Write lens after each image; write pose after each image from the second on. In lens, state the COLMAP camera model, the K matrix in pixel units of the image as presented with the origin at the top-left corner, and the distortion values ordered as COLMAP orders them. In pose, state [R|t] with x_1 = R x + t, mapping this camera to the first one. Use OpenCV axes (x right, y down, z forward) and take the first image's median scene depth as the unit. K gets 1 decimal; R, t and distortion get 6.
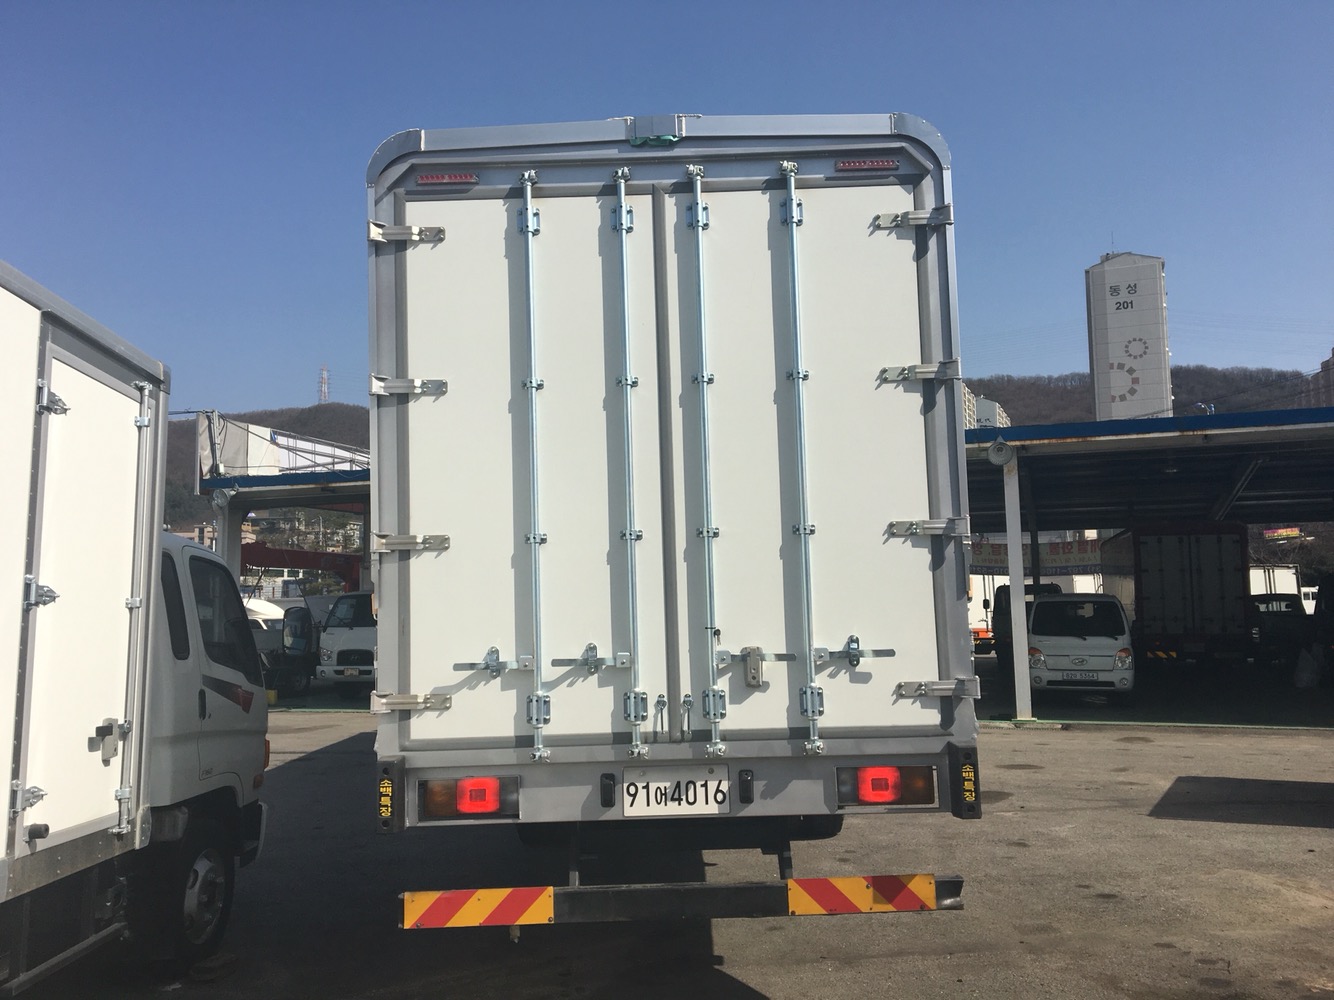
lens RADIAL K [[1115.8, 0, 664.6], [0, 1115.8, 496.1], [0, 0, 1]] dist [0.063510, -0.053460]
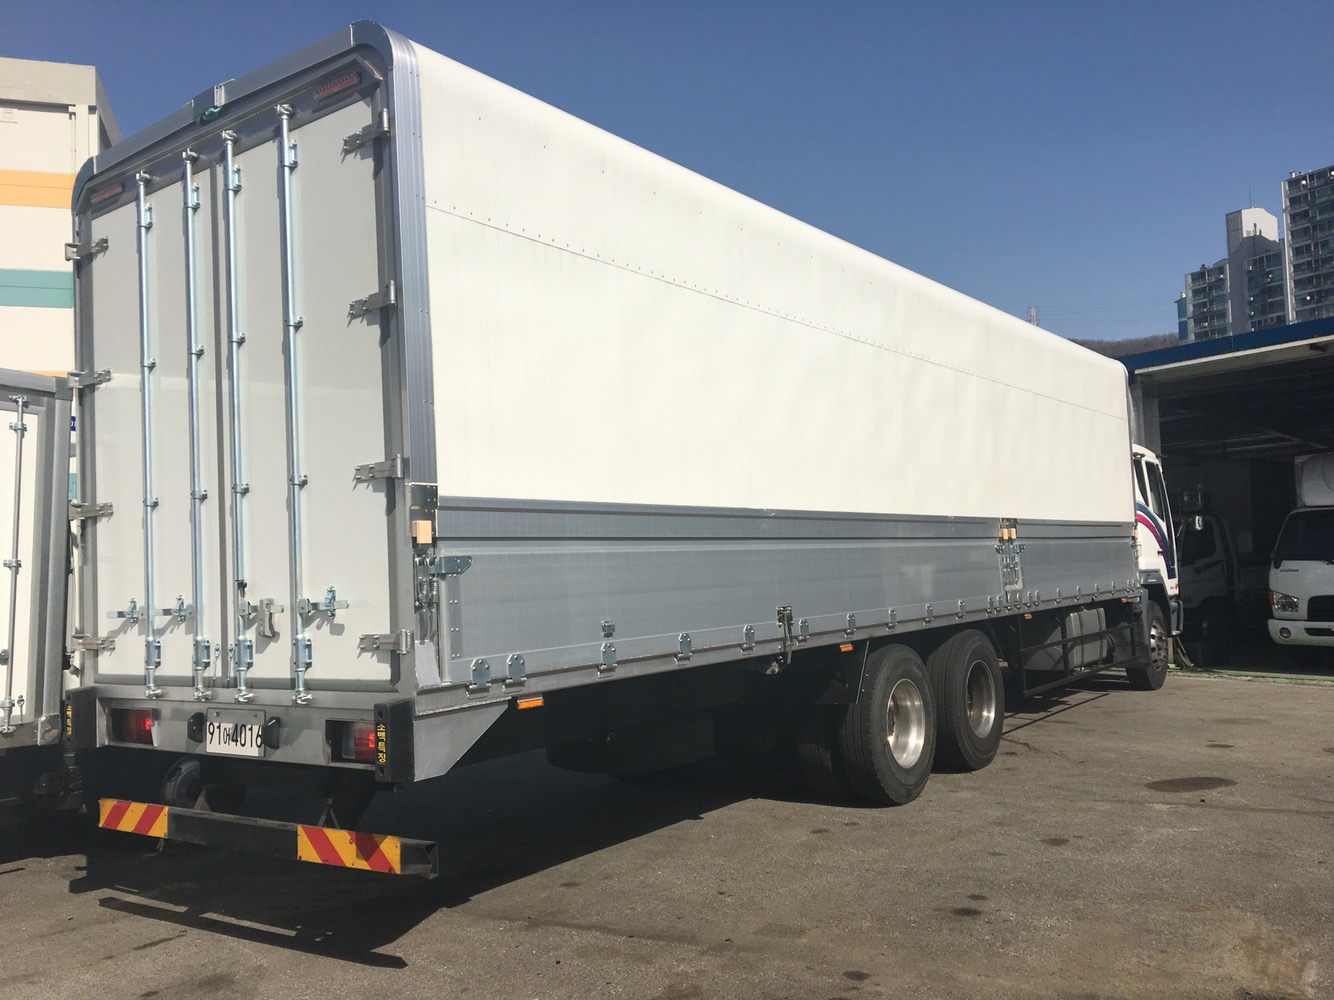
lens RADIAL K [[1115.8, 0, 666.9], [0, 1115.8, 500.5], [0, 0, 1]] dist [0.063510, -0.053460]
pose [[0.807081, -0.049376, -0.588372, 0.981839], [0.082733, 0.996123, 0.029892, 0.045650], [0.584615, -0.072803, 0.808037, 0.391285]]
